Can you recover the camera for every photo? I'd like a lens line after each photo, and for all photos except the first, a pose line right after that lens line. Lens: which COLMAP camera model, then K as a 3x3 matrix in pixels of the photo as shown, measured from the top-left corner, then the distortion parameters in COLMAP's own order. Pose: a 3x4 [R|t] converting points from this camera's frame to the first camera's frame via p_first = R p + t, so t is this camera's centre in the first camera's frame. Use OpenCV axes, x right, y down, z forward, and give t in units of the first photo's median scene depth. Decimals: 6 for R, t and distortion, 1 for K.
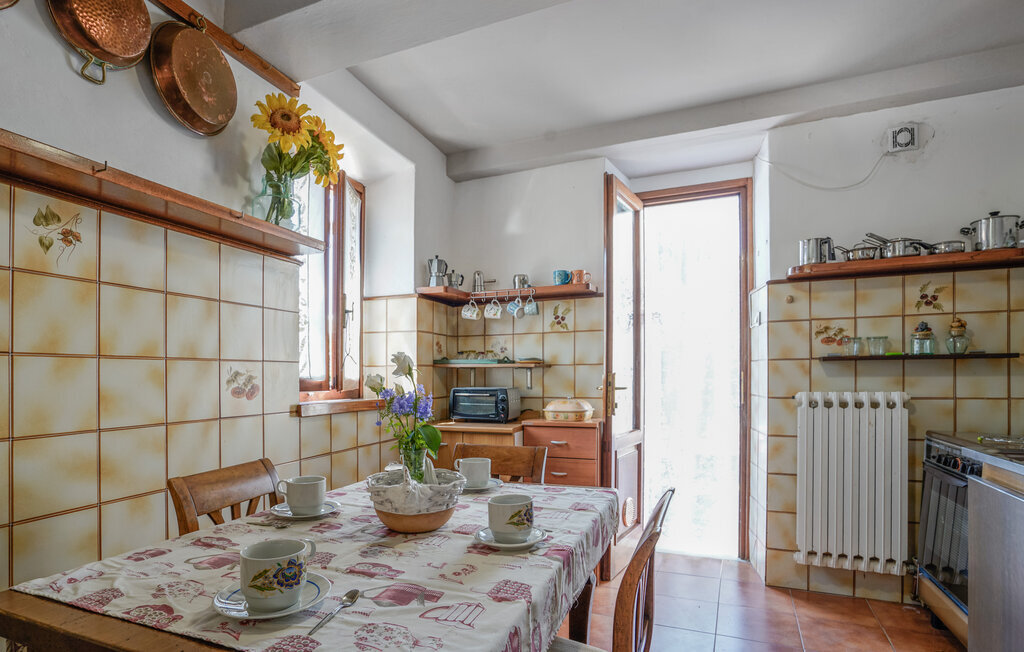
lens RADIAL K [[493.9, 0, 512.9], [0, 493.9, 377.0], [0, 0, 1]] dist [-0.057987, 0.000040]
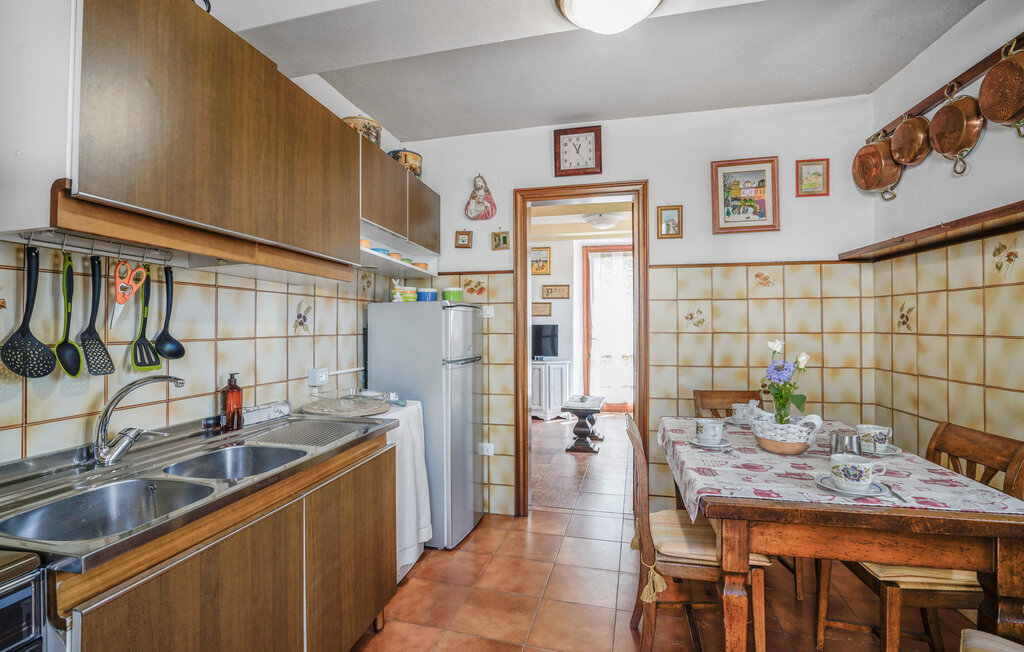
lens RADIAL K [[489.4, 0, 513.6], [0, 489.4, 322.9], [0, 0, 1]] dist [-0.058898, 0.024805]
pose [[-0.986027, 0.005469, -0.166495, 0.700532], [0.005498, 0.999985, 0.000290, -0.084854], [0.166494, -0.000630, -0.986042, 1.839022]]
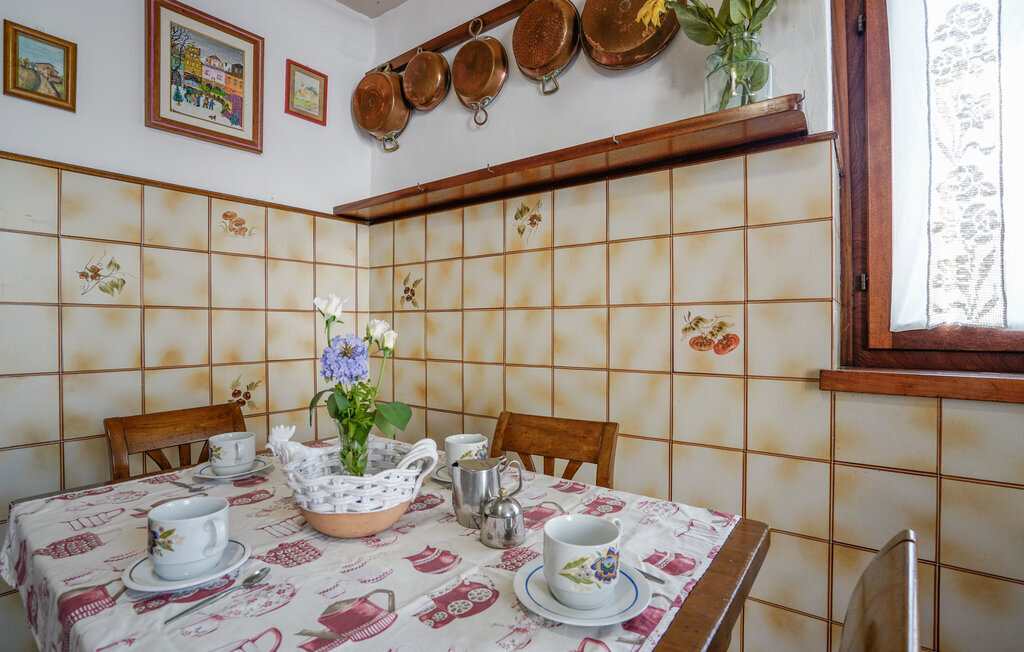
lens RADIAL K [[489.4, 0, 513.6], [0, 489.4, 322.9], [0, 0, 1]] dist [-0.058898, 0.024805]
pose [[-0.293660, -0.000216, -0.955910, 0.342600], [0.002984, 0.999995, -0.001143, -0.002040], [0.955905, -0.003188, -0.293658, 1.130625]]
